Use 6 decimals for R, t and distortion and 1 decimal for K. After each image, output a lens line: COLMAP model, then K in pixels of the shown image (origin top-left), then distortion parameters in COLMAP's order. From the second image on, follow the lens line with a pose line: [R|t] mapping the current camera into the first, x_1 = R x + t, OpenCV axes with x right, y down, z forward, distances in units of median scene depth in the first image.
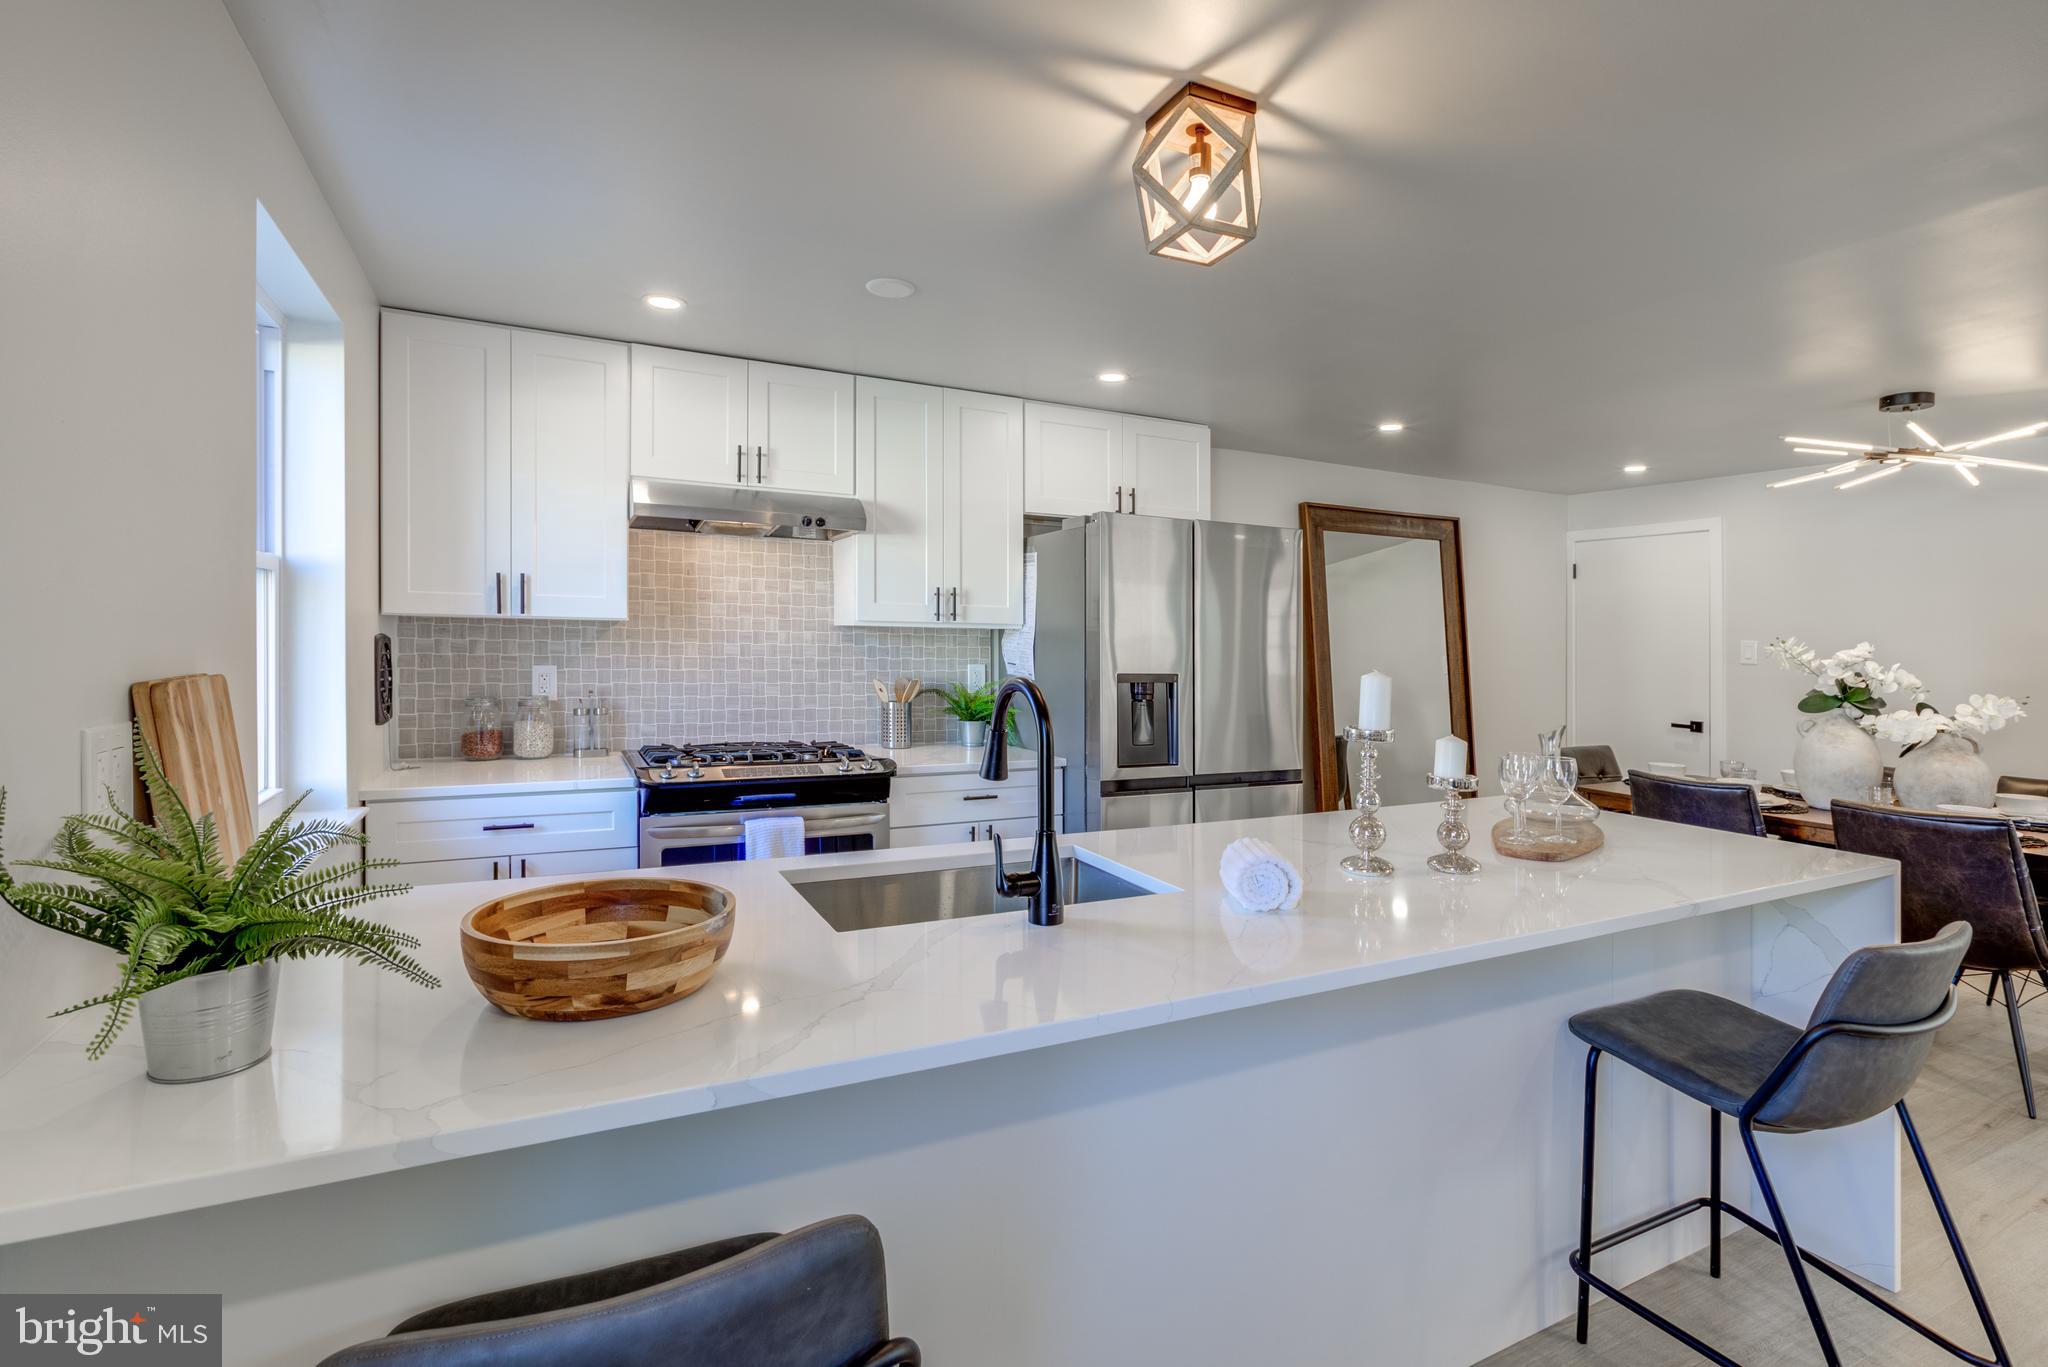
lens RADIAL K [[962.4, 0, 1014.1], [0, 962.4, 656.5], [0, 0, 1]] dist [-0.011531, 0.007980]
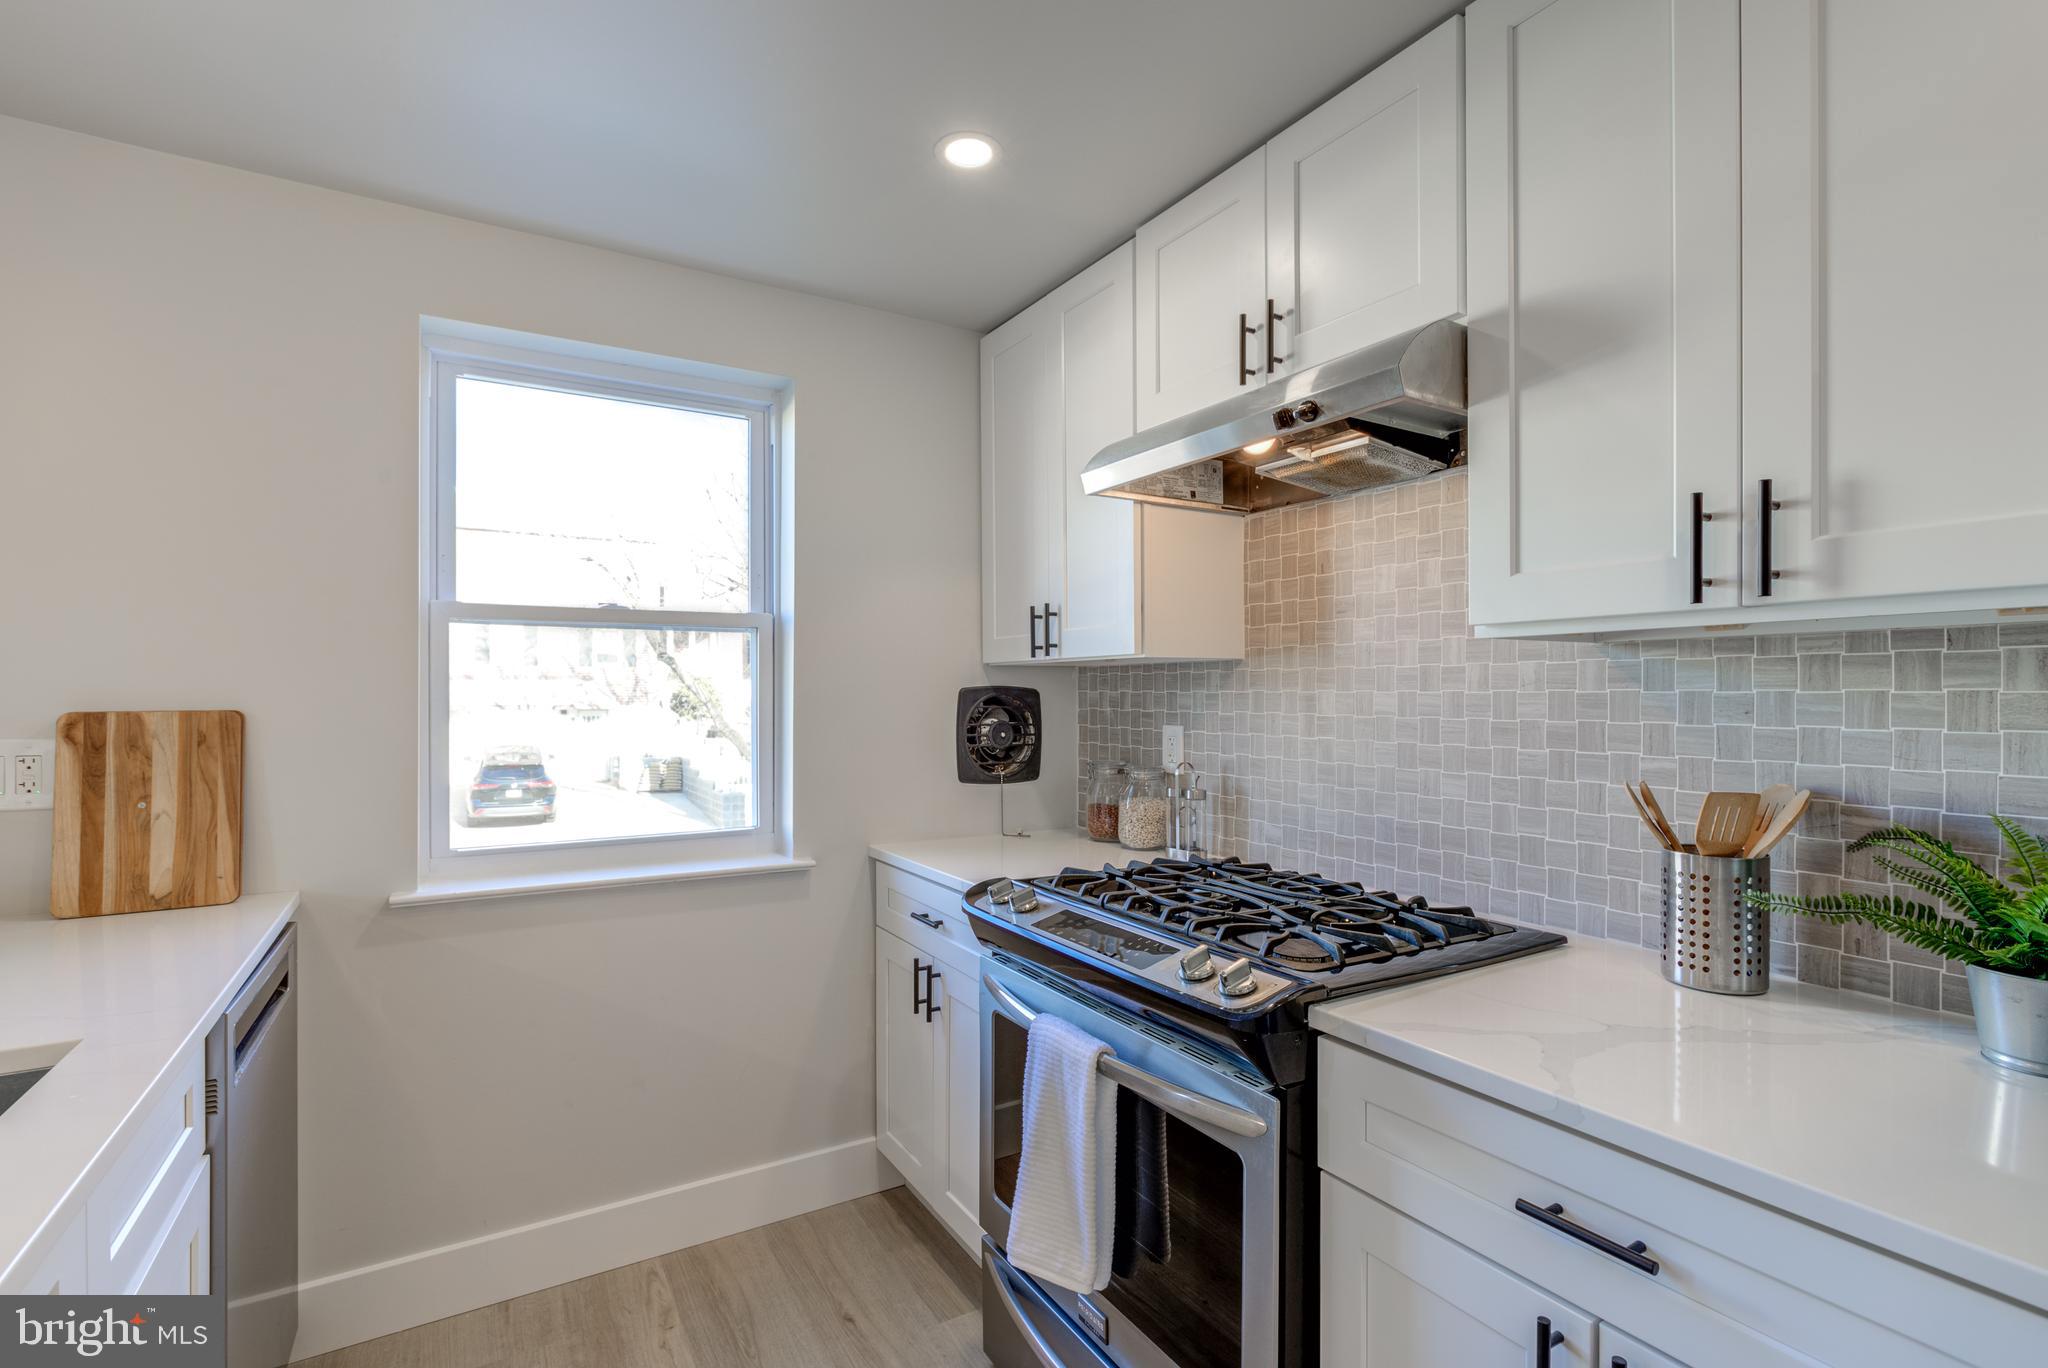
lens RADIAL K [[945.8, 0, 1024.9], [0, 945.8, 697.7], [0, 0, 1]] dist [-0.009645, 0.001372]
pose [[0.080996, -0.014782, -0.996605, 0.208655], [-0.016127, 0.999740, -0.016139, 0.001510], [0.996584, 0.017379, 0.080737, 0.779327]]
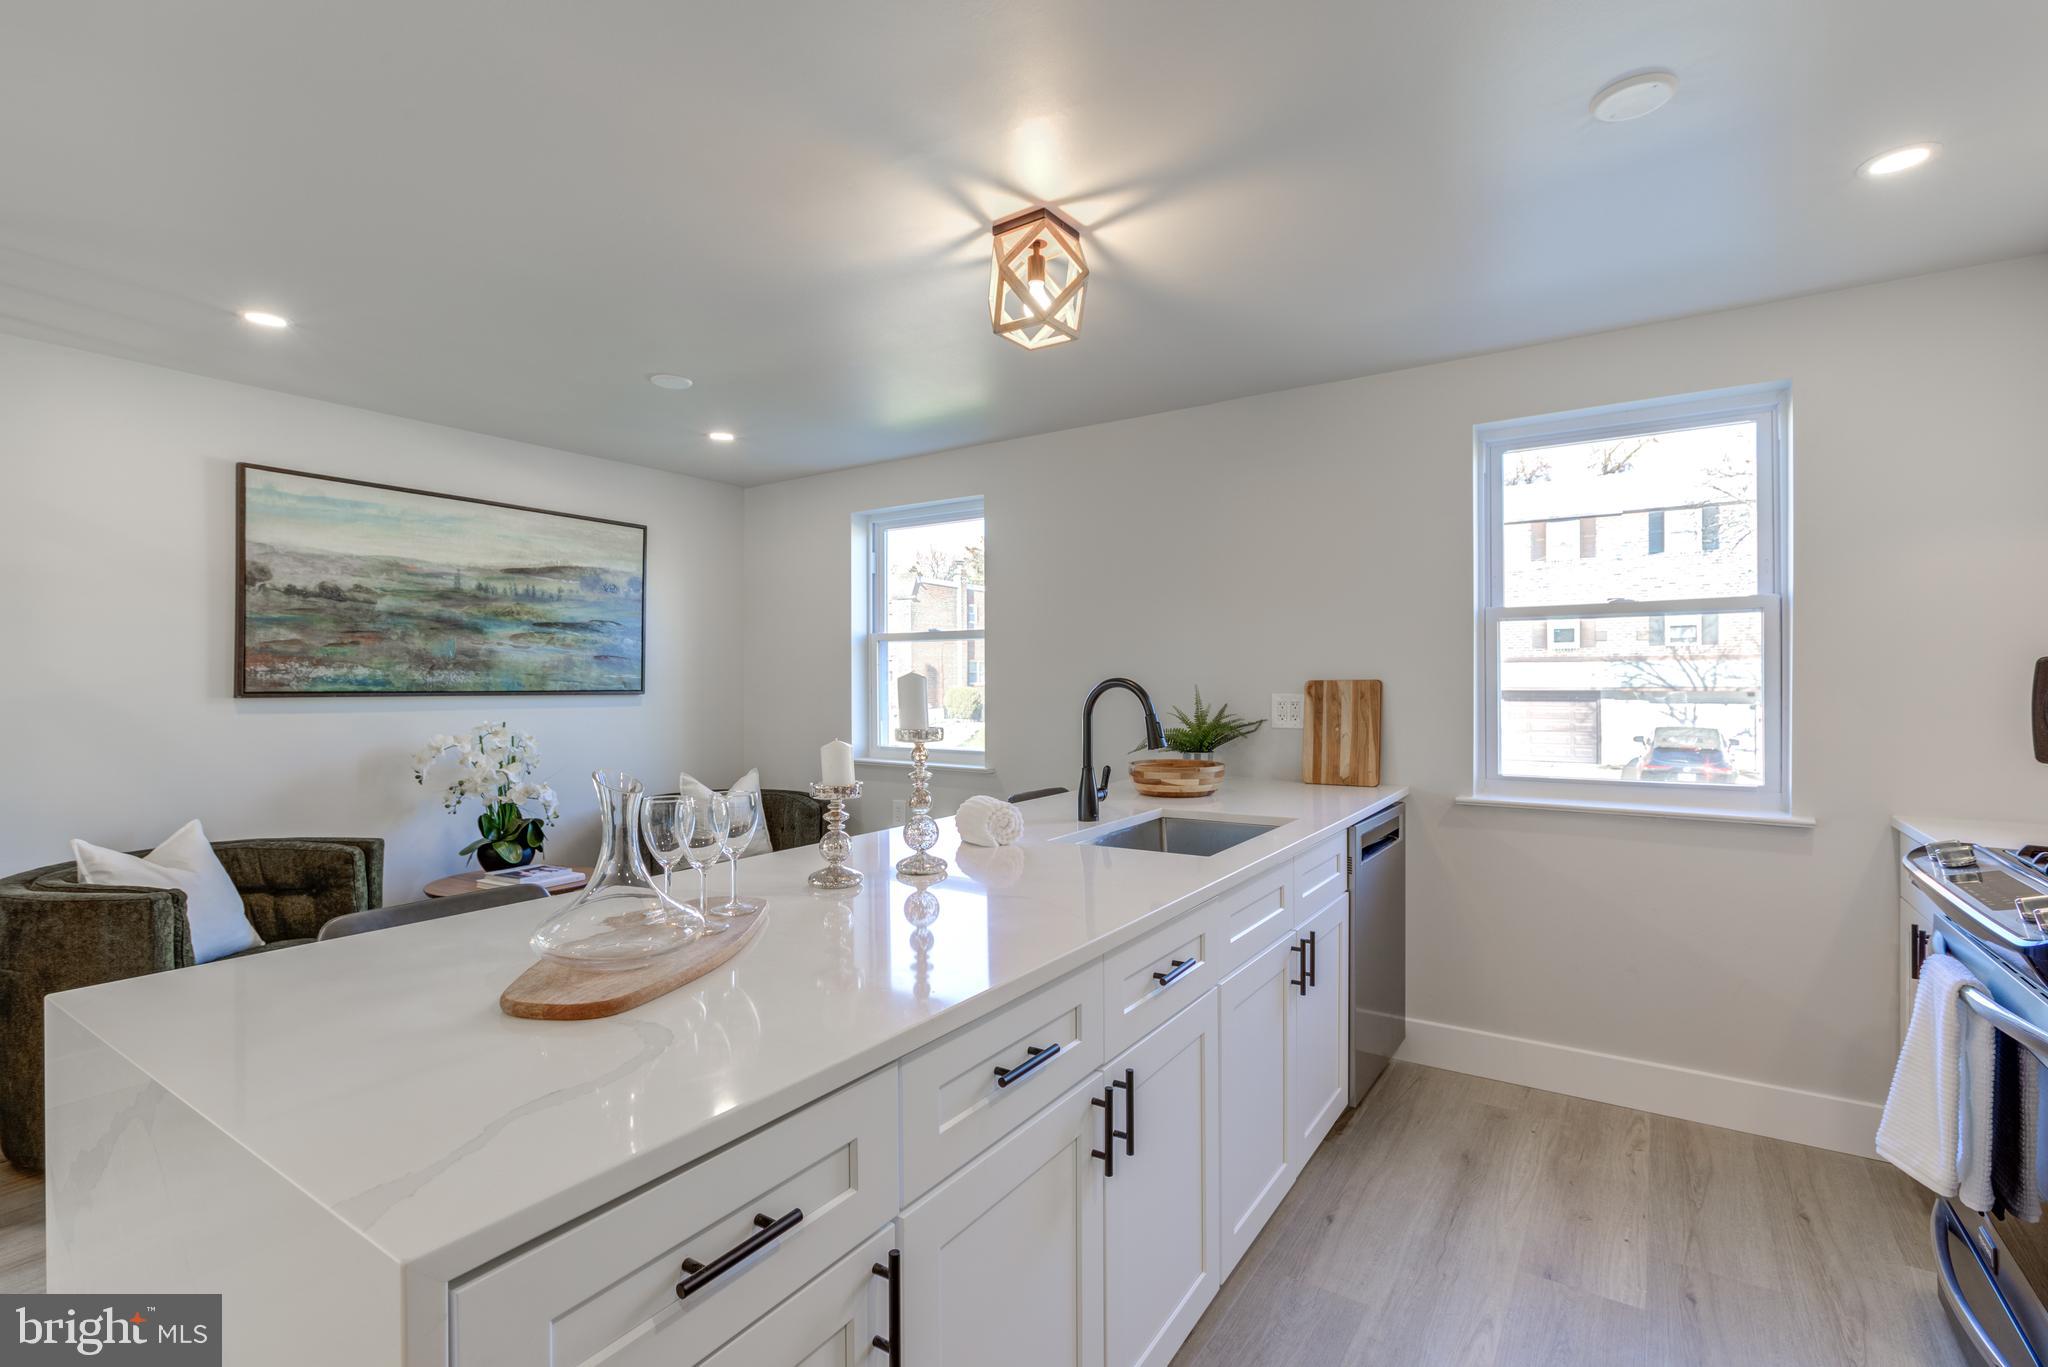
lens RADIAL K [[933.3, 0, 1024.0], [0, 933.3, 683.5], [0, 0, 1]] dist [-0.007087, 0.007437]
pose [[-0.867734, -0.011827, -0.496888, 0.406109], [-0.019152, 0.999770, 0.009650, 0.008384], [0.496660, 0.017890, -0.867761, 1.001594]]
